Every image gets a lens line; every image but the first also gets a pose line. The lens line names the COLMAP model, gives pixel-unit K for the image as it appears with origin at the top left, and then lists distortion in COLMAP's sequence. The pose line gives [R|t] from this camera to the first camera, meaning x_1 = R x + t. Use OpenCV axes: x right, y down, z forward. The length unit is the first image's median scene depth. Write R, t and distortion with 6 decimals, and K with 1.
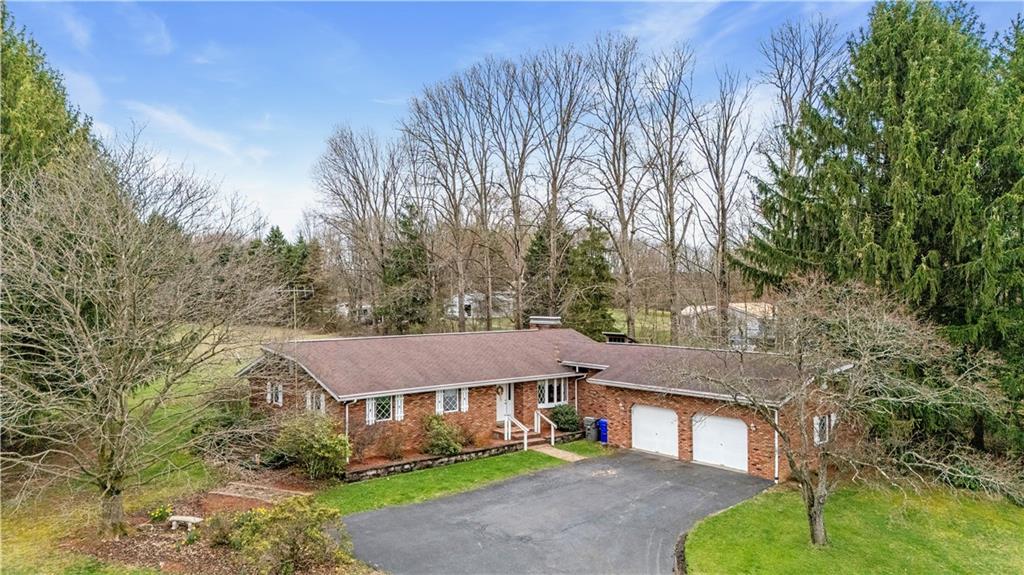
lens RADIAL K [[757.4, 0, 512.0], [0, 757.4, 287.5], [0, 0, 1]] dist [0.035214, -0.003284]
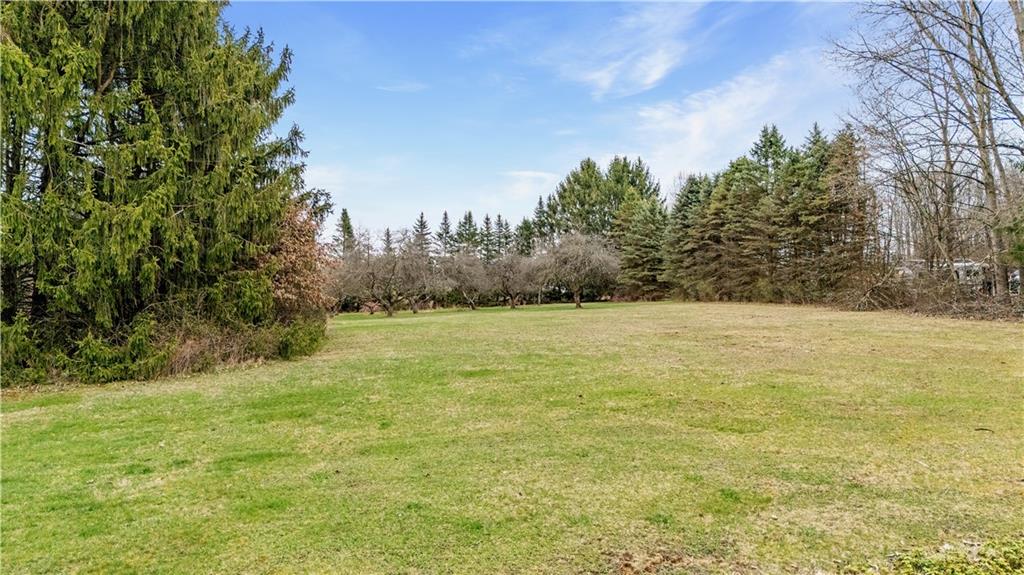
lens RADIAL K [[759.3, 0, 512.0], [0, 759.3, 287.5], [0, 0, 1]] dist [0.063427, -0.053812]
pose [[0.797572, -0.002199, -0.603219, -0.424168], [-0.003776, 0.999956, -0.008638, 0.157630], [0.603212, 0.009167, 0.797528, 1.516780]]
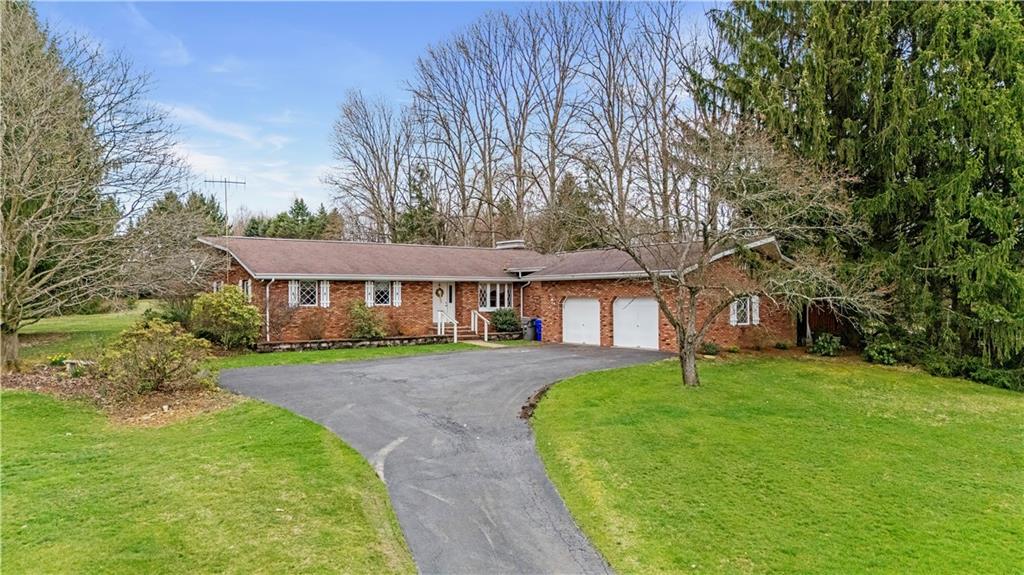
lens RADIAL K [[759.3, 0, 512.0], [0, 759.3, 287.5], [0, 0, 1]] dist [0.063427, -0.053812]
pose [[0.997179, -0.001527, -0.075040, 0.179364], [0.001139, 0.999986, -0.005216, 0.155244], [0.075046, 0.005115, 0.997167, -0.001932]]
